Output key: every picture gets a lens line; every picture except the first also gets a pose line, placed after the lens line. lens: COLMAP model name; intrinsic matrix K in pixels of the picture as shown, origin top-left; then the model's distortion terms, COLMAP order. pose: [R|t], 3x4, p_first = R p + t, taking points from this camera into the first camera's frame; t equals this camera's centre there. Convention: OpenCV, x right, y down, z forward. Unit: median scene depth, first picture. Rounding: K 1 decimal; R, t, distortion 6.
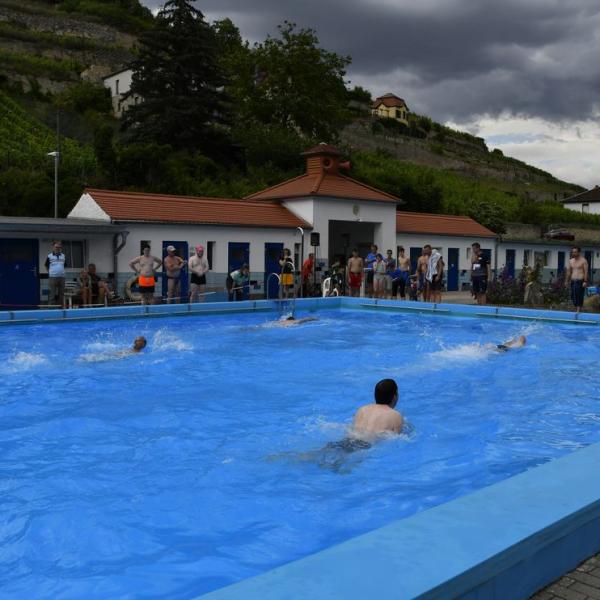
lens RADIAL K [[707.2, 0, 294.9], [0, 707.2, 298.0], [0, 0, 1]] dist [-0.171166, 0.161633]
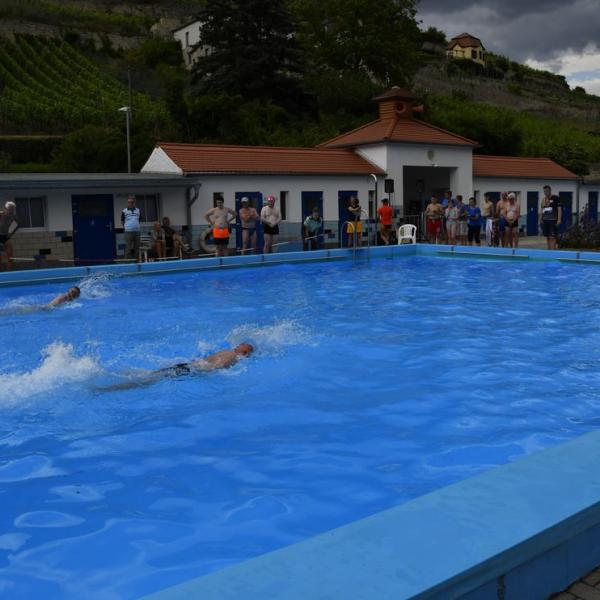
lens RADIAL K [[707.2, 0, 294.9], [0, 707.2, 298.0], [0, 0, 1]] dist [-0.171166, 0.161633]
pose [[0.993819, -0.015731, -0.109896, 0.001935], [0.023622, 0.997206, 0.070868, -0.000062], [0.108474, -0.073026, 0.991413, 0.003655]]
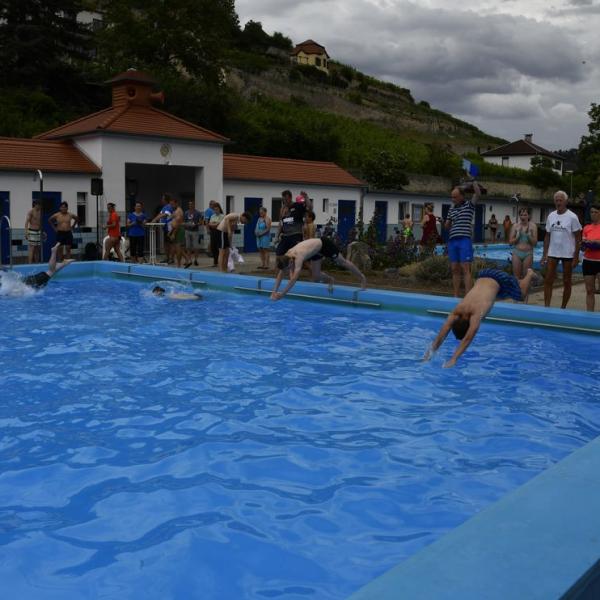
lens RADIAL K [[704.7, 0, 295.1], [0, 704.7, 298.6], [0, 0, 1]] dist [-0.172104, 0.165898]
pose [[0.996020, -0.004918, 0.088995, 0.114888], [-0.001025, 0.997778, 0.066618, -0.006528], [-0.089125, -0.066444, 0.993802, 0.128977]]
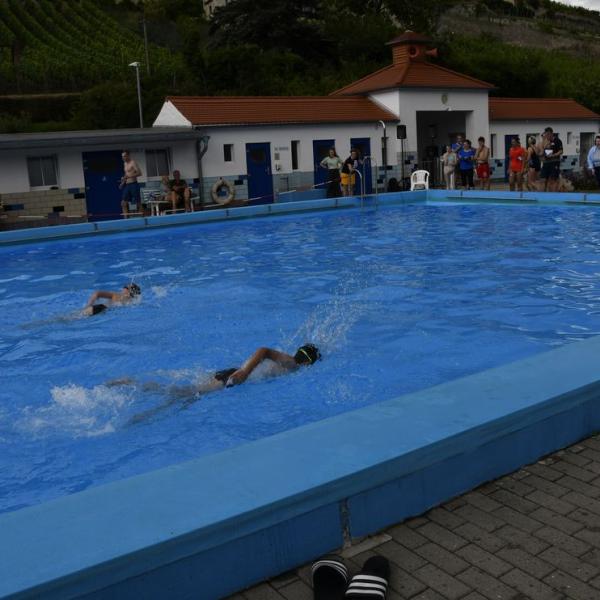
lens RADIAL K [[704.7, 0, 295.1], [0, 704.7, 298.6], [0, 0, 1]] dist [-0.172104, 0.165898]
pose [[0.986564, -0.031249, -0.160361, 0.019505], [0.054197, 0.988554, 0.140796, 0.000853], [0.154126, -0.147595, 0.976965, 0.001799]]
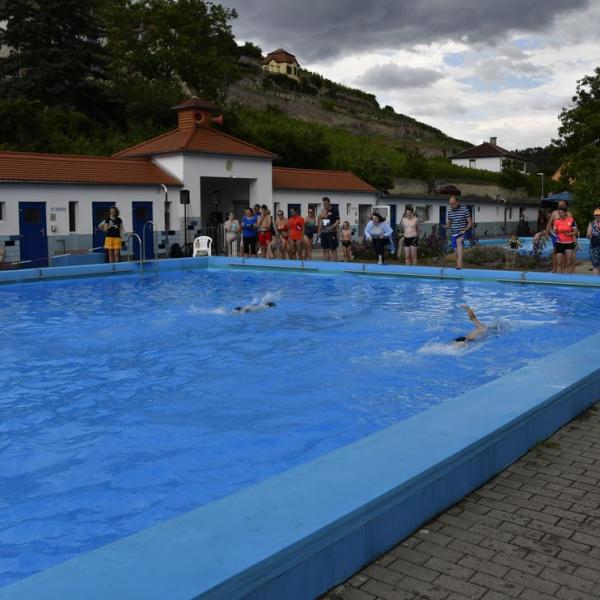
lens RADIAL K [[704.7, 0, 295.1], [0, 704.7, 298.6], [0, 0, 1]] dist [-0.172104, 0.165898]
pose [[0.989347, -0.031051, 0.142228, 0.023983], [0.022399, 0.997822, 0.062037, -0.000509], [-0.143845, -0.058190, 0.987888, 0.019498]]
